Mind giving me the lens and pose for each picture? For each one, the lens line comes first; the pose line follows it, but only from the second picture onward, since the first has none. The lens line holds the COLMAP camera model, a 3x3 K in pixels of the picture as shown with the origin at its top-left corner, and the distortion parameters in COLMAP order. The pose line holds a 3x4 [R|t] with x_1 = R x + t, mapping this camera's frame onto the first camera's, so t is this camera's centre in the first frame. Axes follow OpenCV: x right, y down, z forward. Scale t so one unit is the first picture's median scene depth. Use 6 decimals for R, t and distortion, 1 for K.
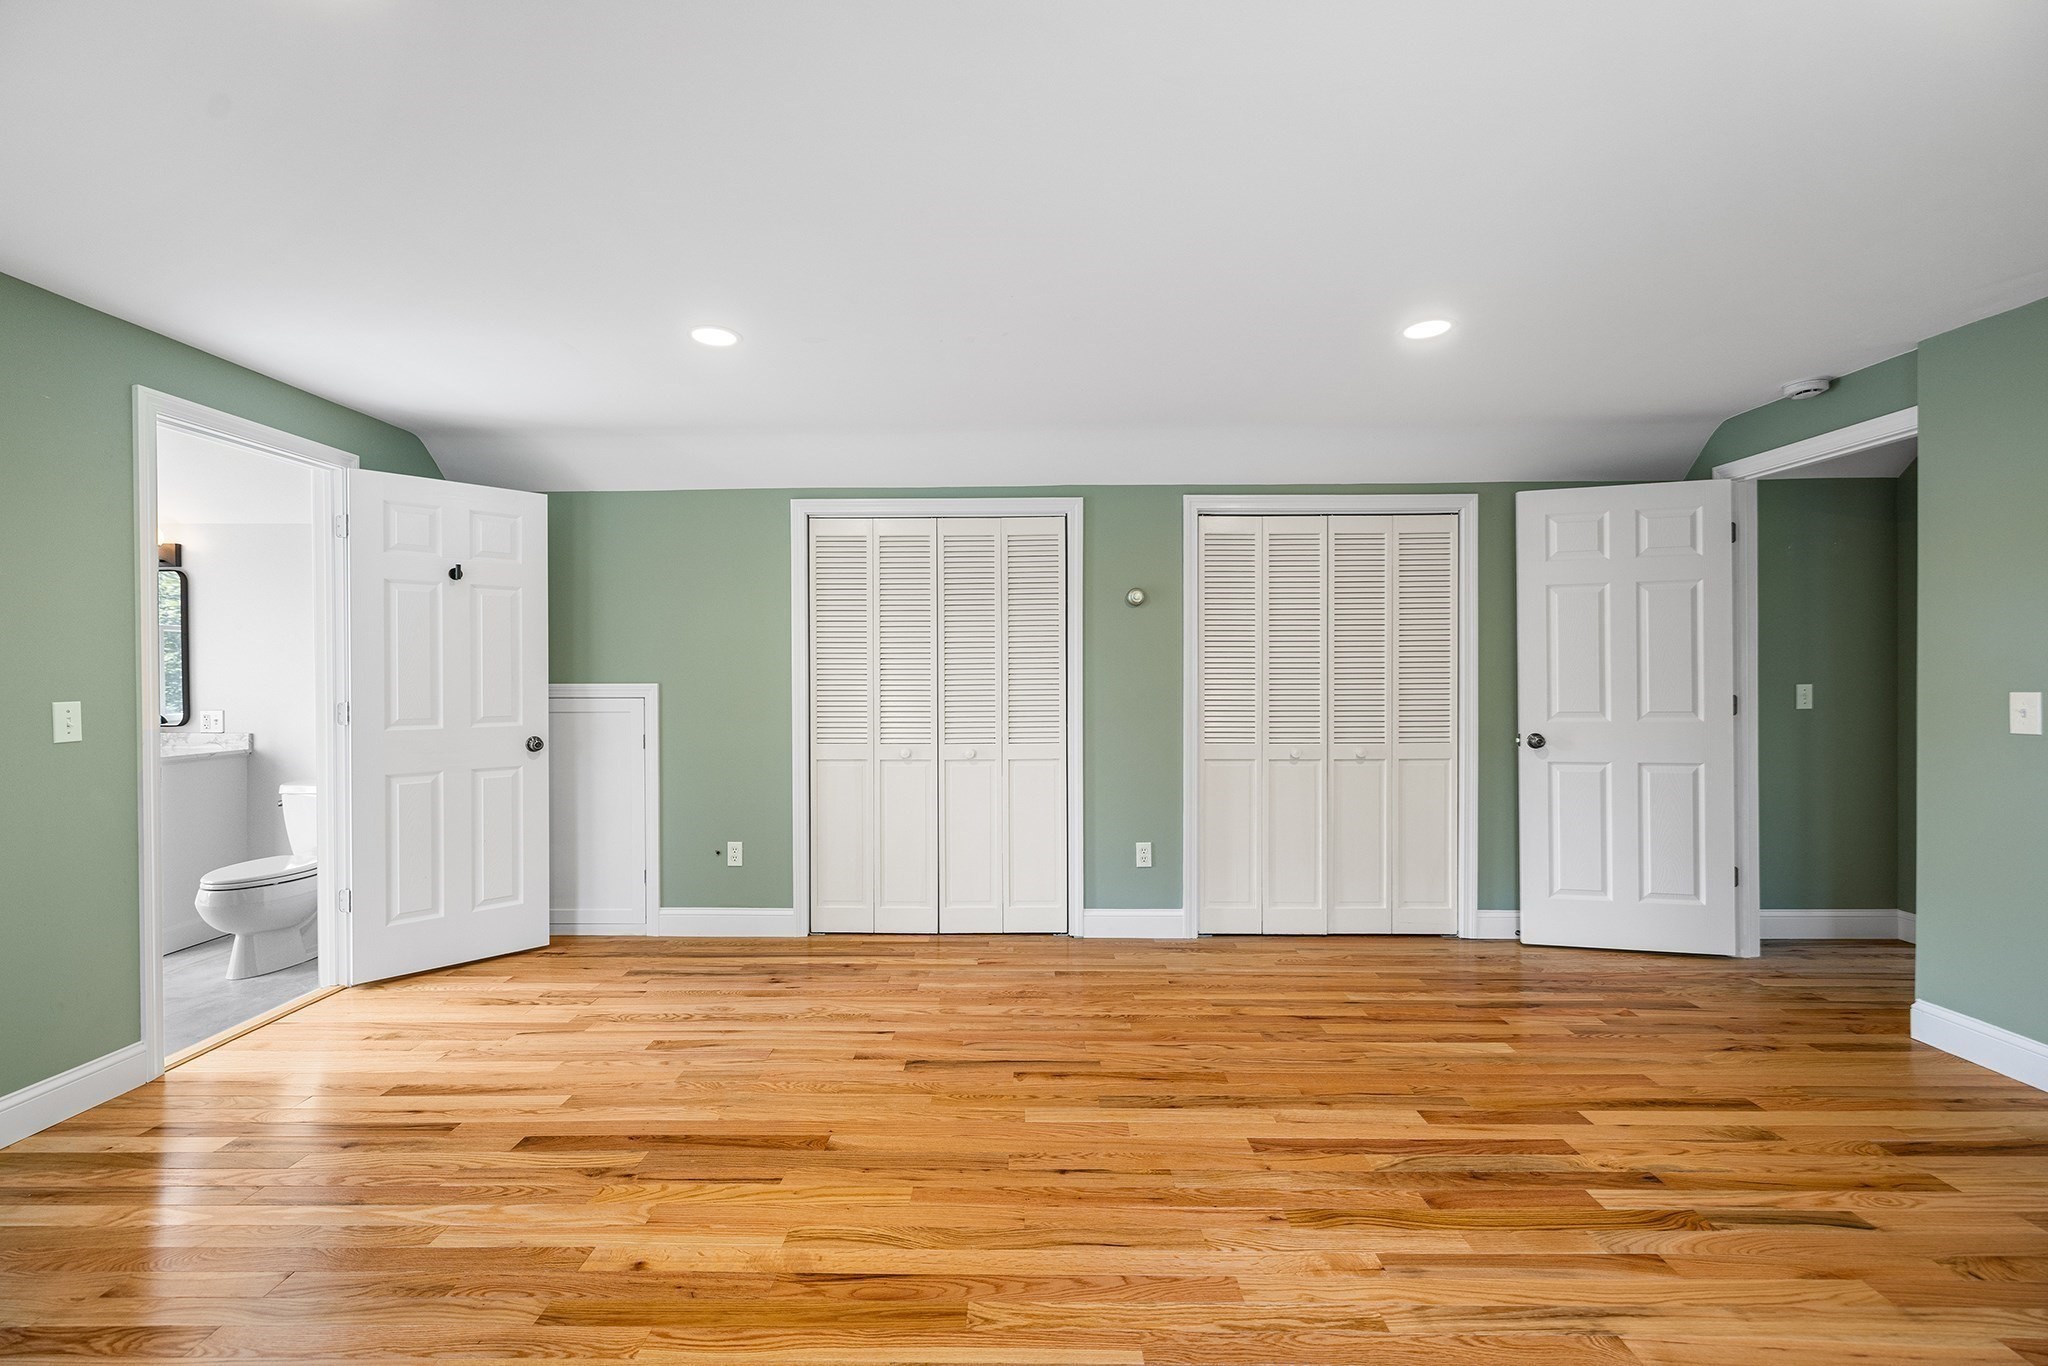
lens RADIAL K [[863.9, 0, 1011.9], [0, 863.9, 681.9], [0, 0, 1]] dist [0.000691, -0.000020]
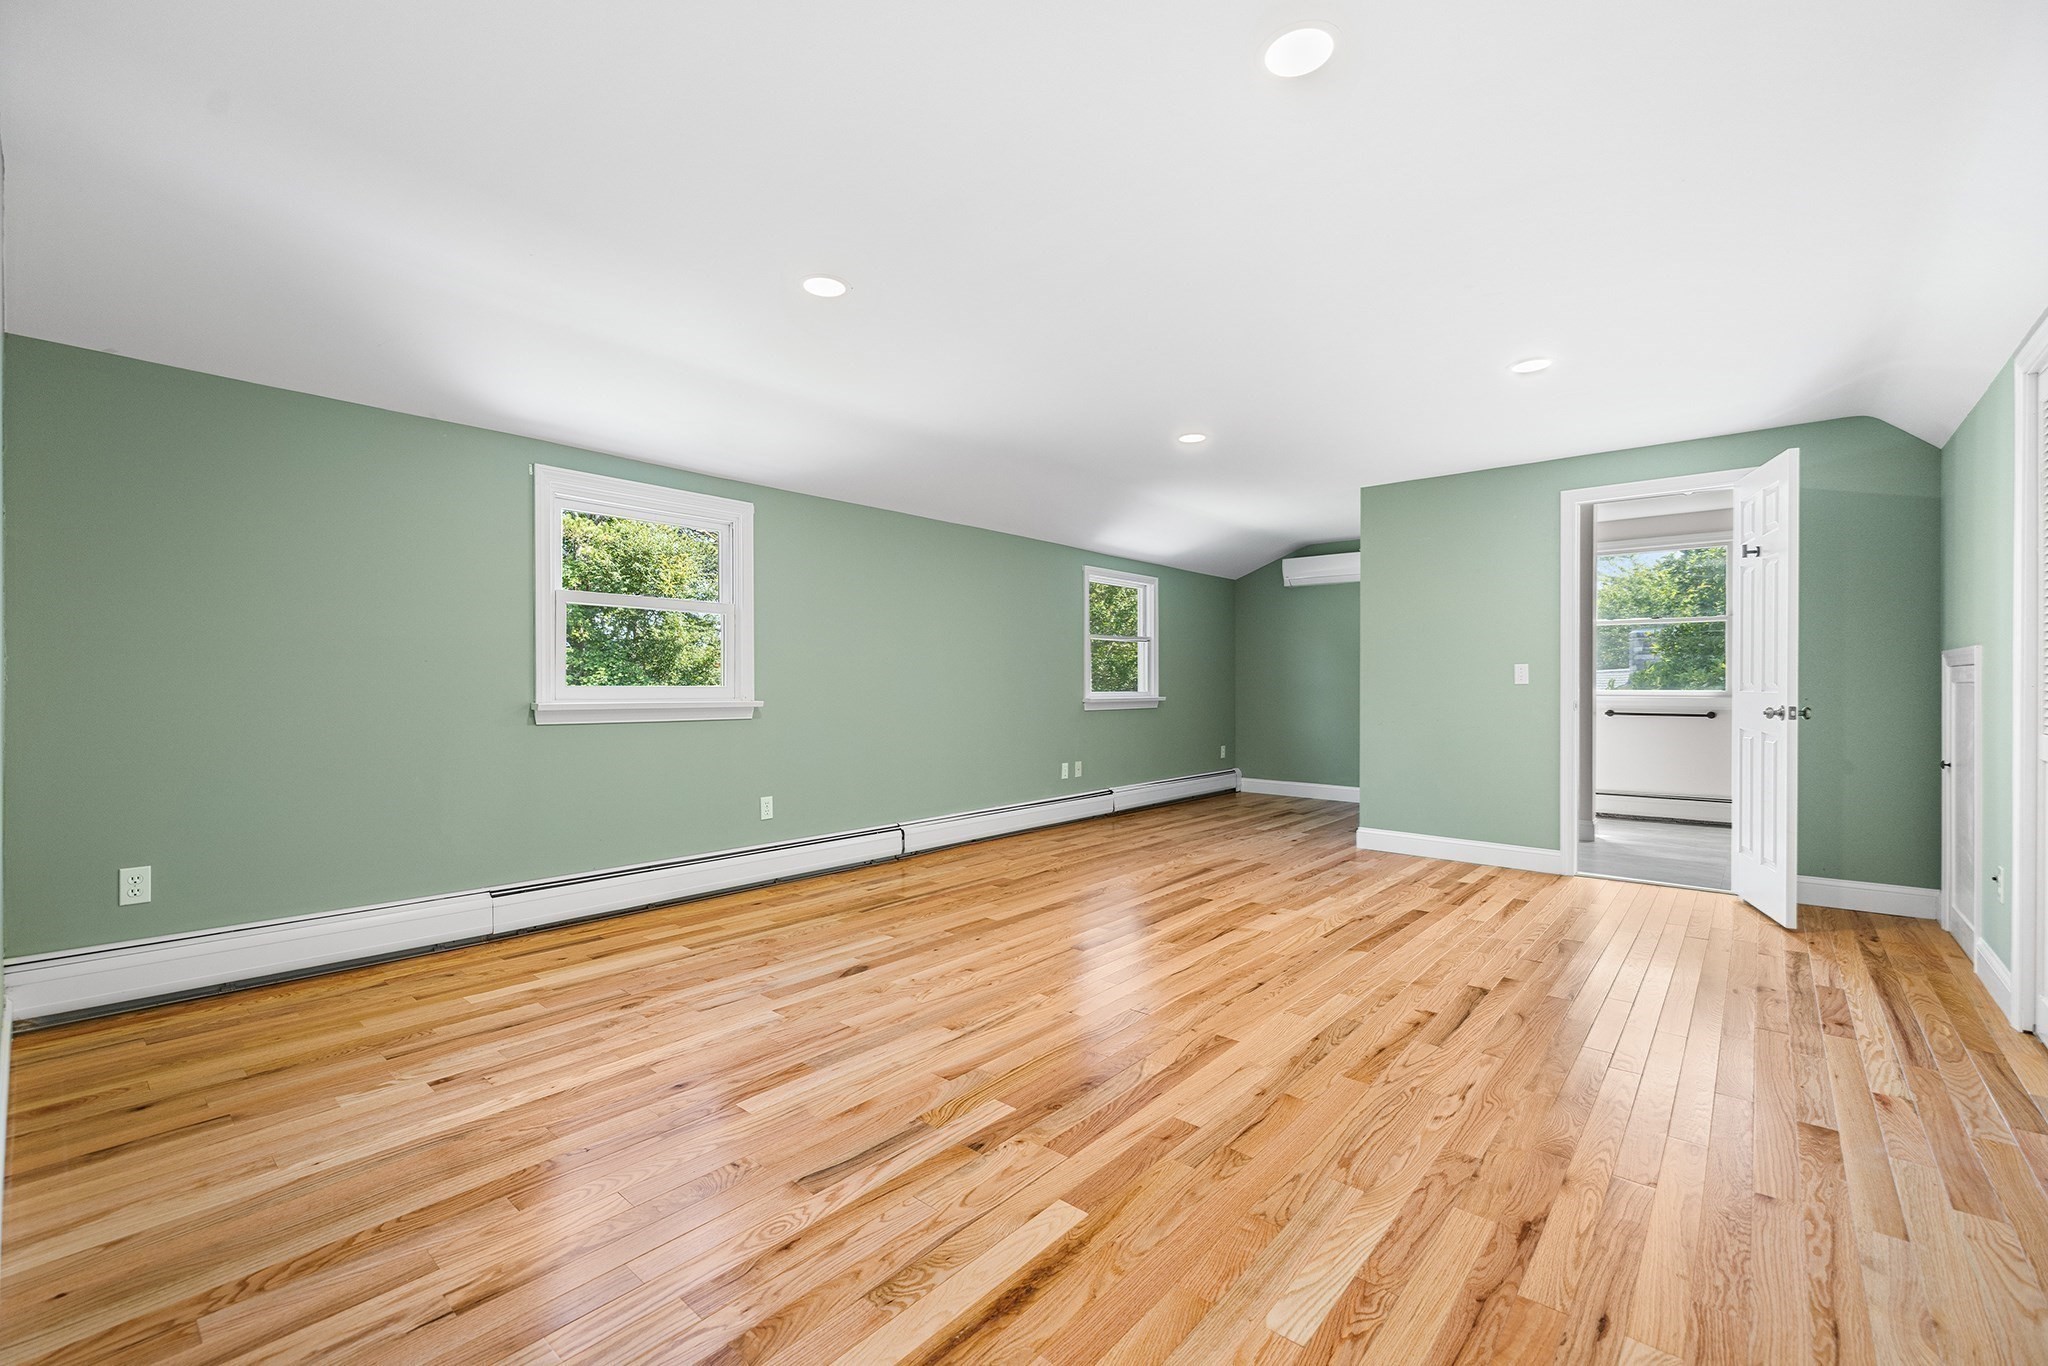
lens RADIAL K [[863.9, 0, 1010.8], [0, 863.9, 679.6], [0, 0, 1]] dist [0.000691, -0.000020]
pose [[-0.643069, 0.000148, -0.765808, 1.278166], [-0.005407, 0.999974, 0.004734, 0.058836], [0.765789, 0.007185, -0.643051, 1.449969]]
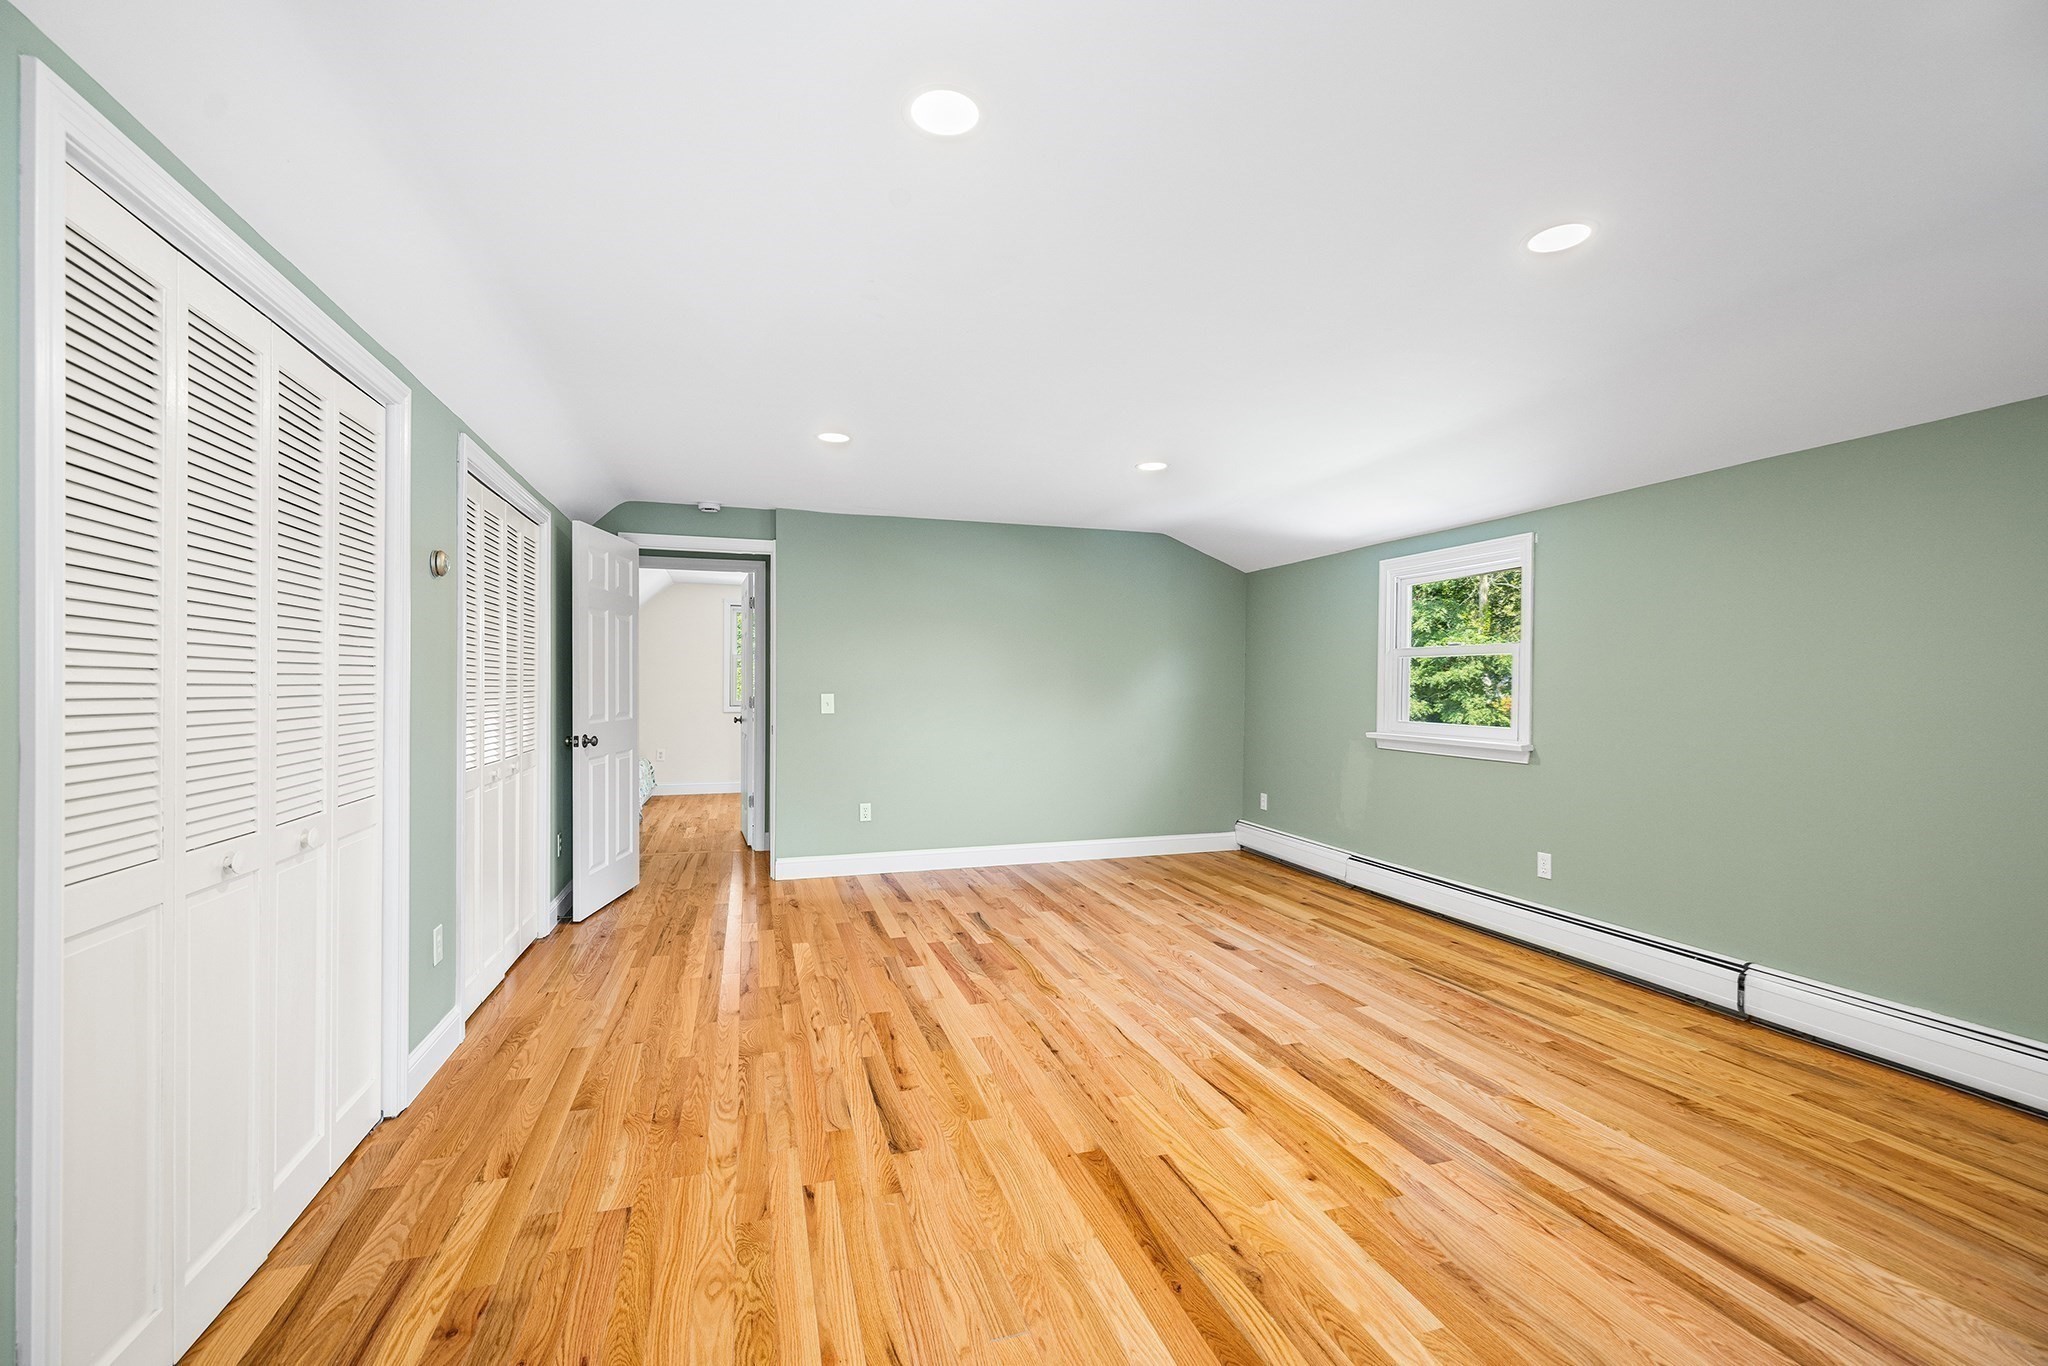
lens RADIAL K [[863.9, 0, 1024.7], [0, 863.9, 685.9], [0, 0, 1]] dist [0.000691, -0.000020]
pose [[-0.322872, 0.004481, 0.946432, -1.096831], [0.002552, 0.999989, -0.003863, 0.001628], [-0.946439, 0.001168, -0.322880, 1.346650]]
